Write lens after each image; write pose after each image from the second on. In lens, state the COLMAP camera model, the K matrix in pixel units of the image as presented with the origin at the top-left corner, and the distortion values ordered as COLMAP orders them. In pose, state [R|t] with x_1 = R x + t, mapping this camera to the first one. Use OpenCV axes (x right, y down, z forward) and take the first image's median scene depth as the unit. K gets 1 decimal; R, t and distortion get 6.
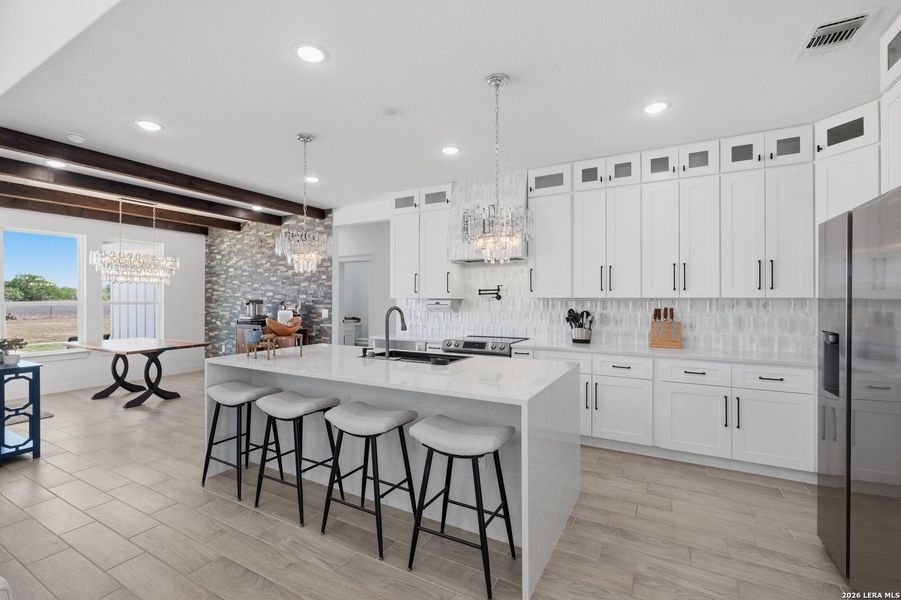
lens RADIAL K [[395.5, 0, 445.3], [0, 395.5, 298.3], [0, 0, 1]] dist [0.001120, -0.001140]
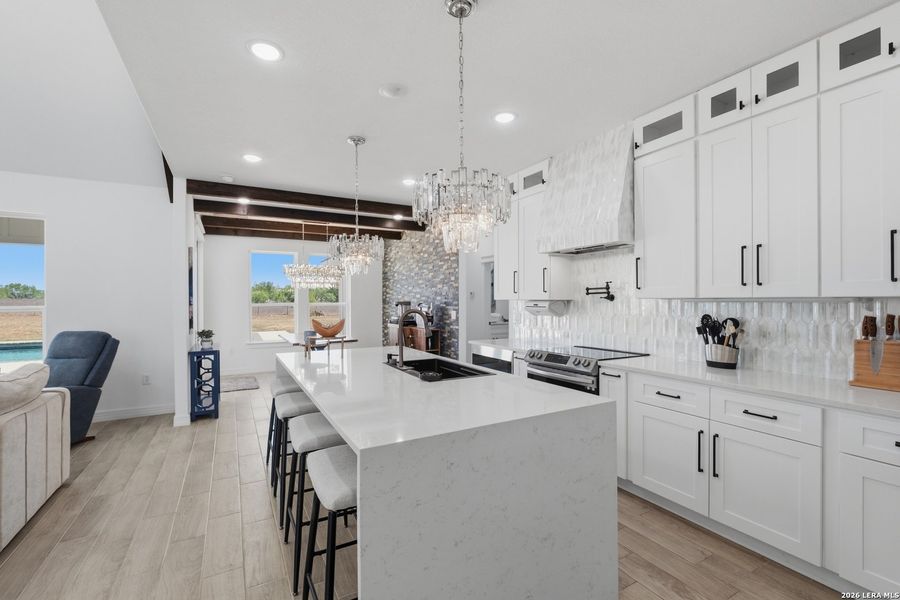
lens RADIAL K [[395.0, 0, 447.7], [0, 395.0, 301.3], [0, 0, 1]] dist [0.001120, -0.001140]
pose [[0.852190, -0.003081, -0.523223, 0.204360], [0.005573, 0.999979, 0.003190, 0.000174], [0.523203, -0.005635, 0.852190, 0.146578]]
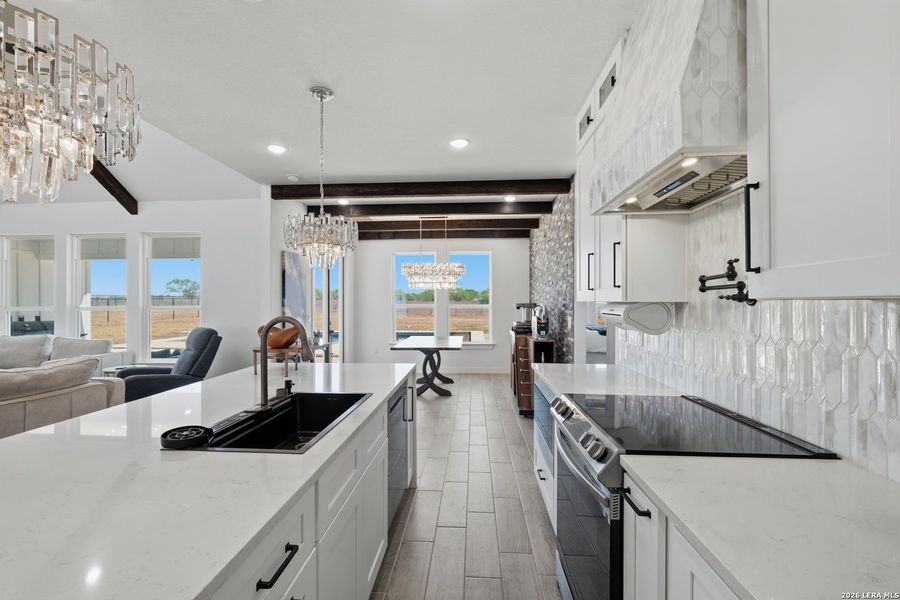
lens RADIAL K [[395.0, 0, 449.7], [0, 395.0, 301.5], [0, 0, 1]] dist [0.001120, -0.001140]
pose [[0.439330, -0.002953, -0.898321, 0.246229], [0.003632, 0.999992, -0.001511, 0.000362], [0.898318, -0.002599, 0.439337, 0.492333]]
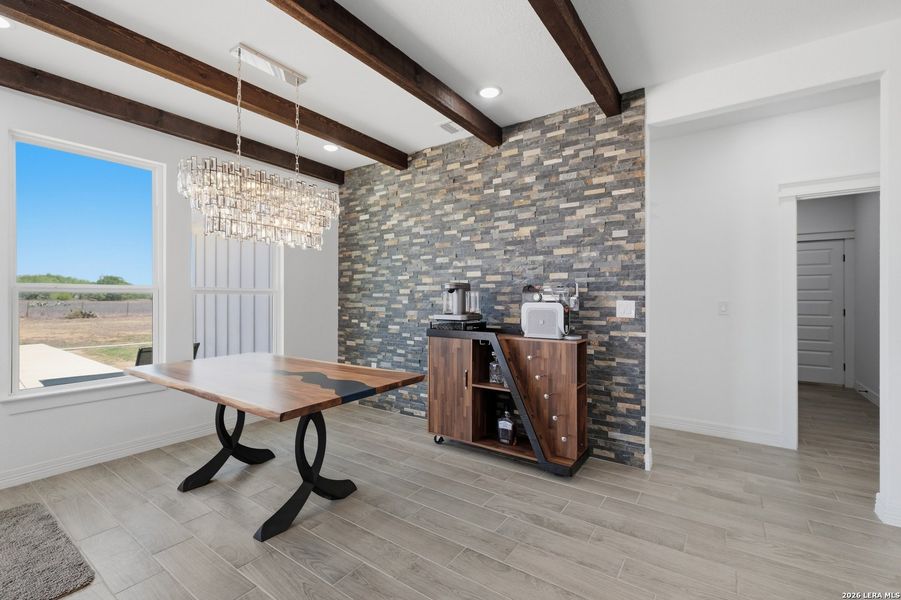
lens RADIAL K [[395.5, 0, 449.9], [0, 395.5, 297.2], [0, 0, 1]] dist [0.001120, -0.001140]
pose [[0.994576, -0.000214, -0.104011, -0.468572], [-0.000016, 0.999998, -0.002202, 0.024867], [0.104011, 0.002191, 0.994574, 0.505045]]
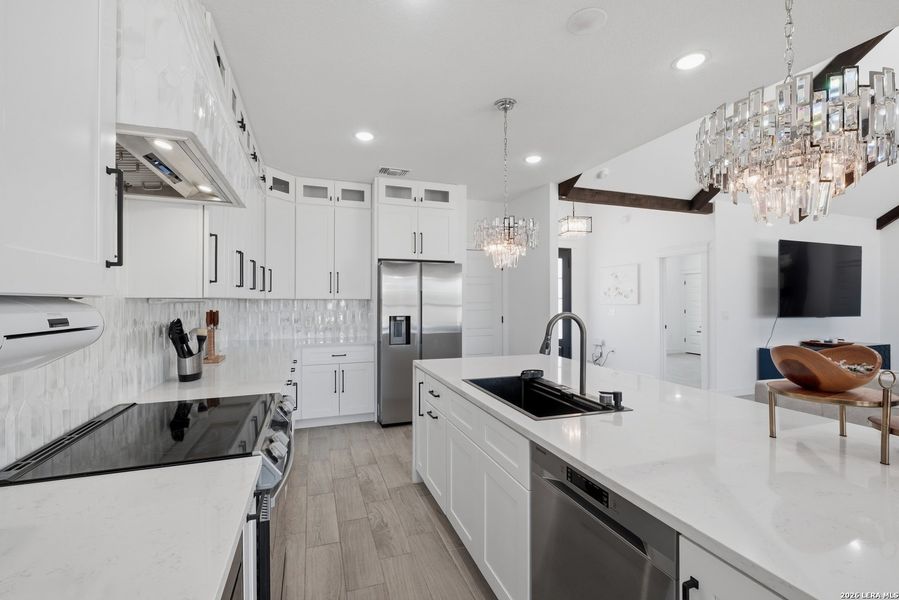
lens RADIAL K [[394.6, 0, 449.8], [0, 394.6, 299.4], [0, 0, 1]] dist [0.001120, -0.001140]
pose [[-0.750463, -0.002468, 0.660908, -0.202764], [-0.005623, 0.999981, -0.002650, -0.001837], [-0.660888, -0.005705, -0.750462, 0.801158]]
